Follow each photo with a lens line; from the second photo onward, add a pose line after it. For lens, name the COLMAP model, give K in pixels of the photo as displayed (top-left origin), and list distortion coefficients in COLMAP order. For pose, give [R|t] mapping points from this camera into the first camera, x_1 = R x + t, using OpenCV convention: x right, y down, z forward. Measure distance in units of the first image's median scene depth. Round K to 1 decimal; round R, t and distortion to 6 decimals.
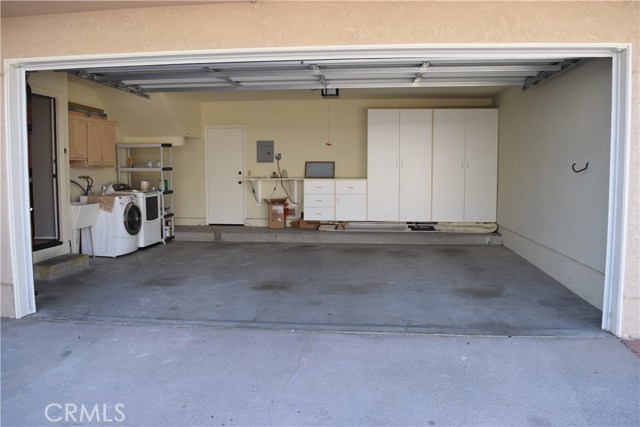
lens RADIAL K [[507.2, 0, 320.0], [0, 507.2, 213.5], [0, 0, 1]] dist [-0.086245, 0.012334]
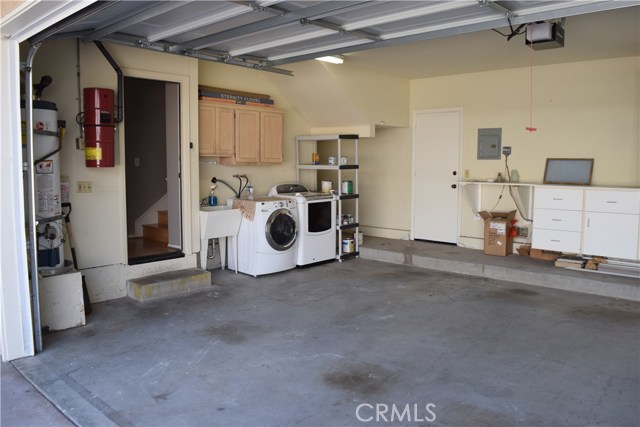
lens RADIAL K [[507.2, 0, 320.0], [0, 507.2, 213.5], [0, 0, 1]] dist [-0.086245, 0.012334]
pose [[0.815181, 0.062549, -0.575819, 0.117595], [-0.054513, 0.998024, 0.031237, -0.037957], [0.576635, 0.005926, 0.816980, 0.325467]]
